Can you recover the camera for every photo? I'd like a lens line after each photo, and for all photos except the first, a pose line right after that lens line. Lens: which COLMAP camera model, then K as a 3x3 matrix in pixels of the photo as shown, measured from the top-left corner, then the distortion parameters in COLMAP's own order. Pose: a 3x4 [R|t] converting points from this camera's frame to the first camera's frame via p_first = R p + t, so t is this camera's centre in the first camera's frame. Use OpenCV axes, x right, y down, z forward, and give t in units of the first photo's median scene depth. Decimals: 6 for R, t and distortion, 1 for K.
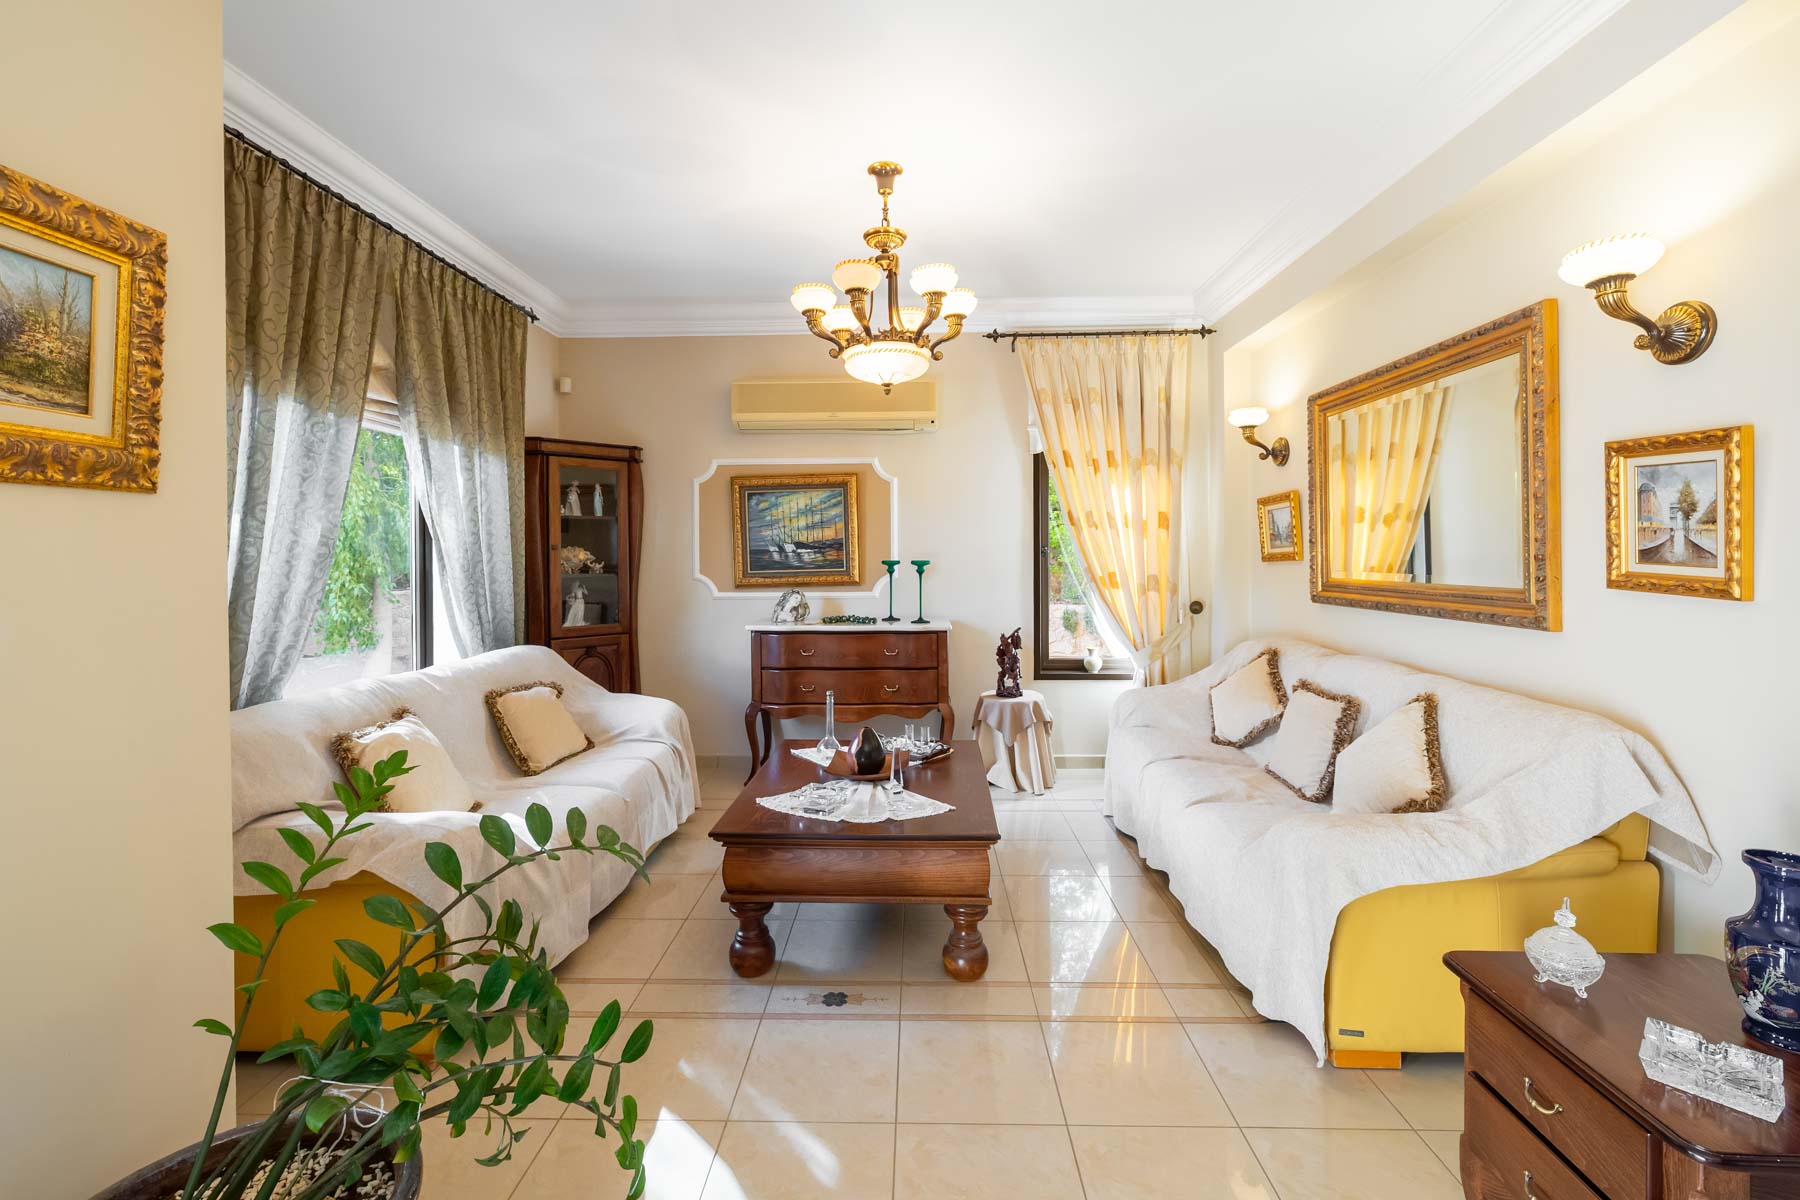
lens RADIAL K [[784.0, 0, 903.2], [0, 784.0, 542.7], [0, 0, 1]] dist [-0.000548, -0.000034]
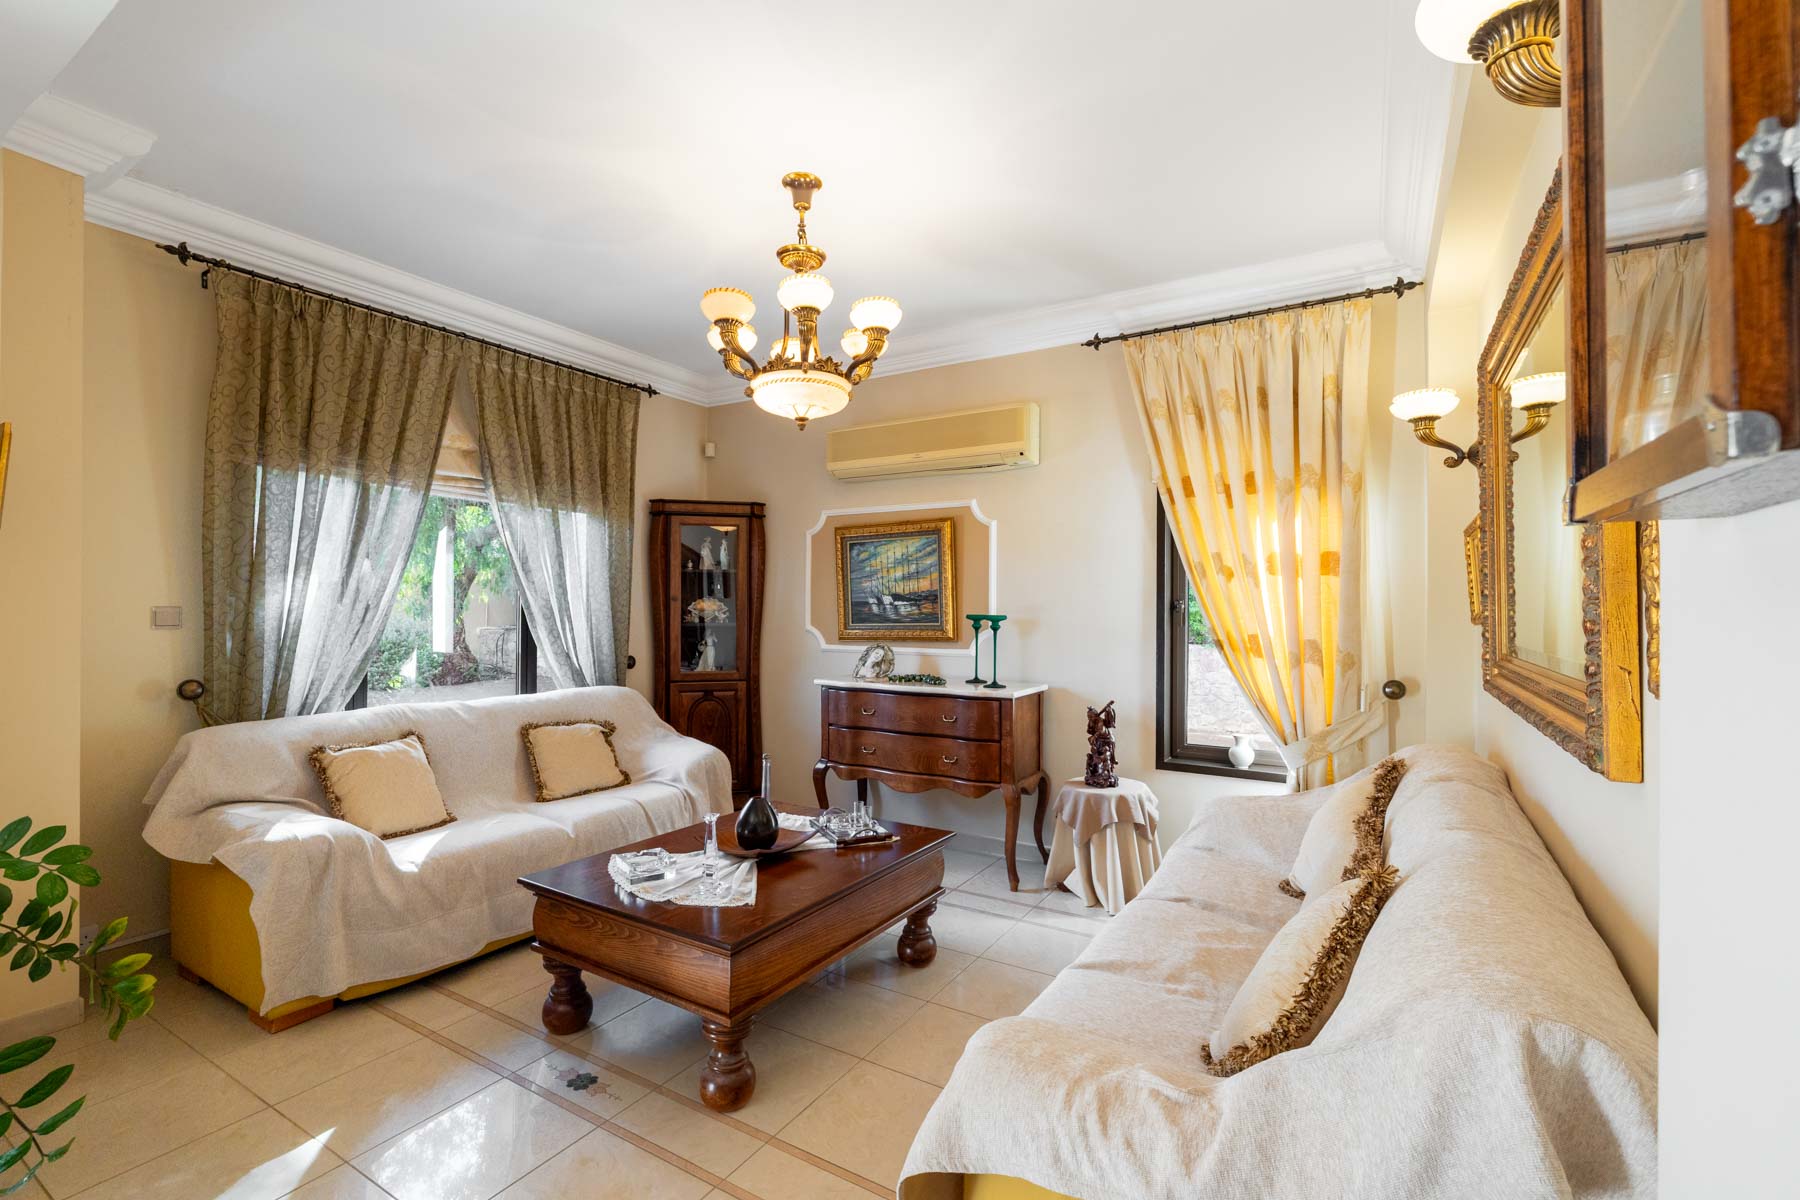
lens RADIAL K [[794.7, 0, 891.1], [0, 794.7, 583.5], [0, 0, 1]] dist [-0.000665, -0.000256]
pose [[0.860832, -0.005780, -0.508857, 0.355218], [-0.000972, 0.999915, -0.013003, -0.000746], [0.508889, 0.011688, 0.860753, 0.179707]]
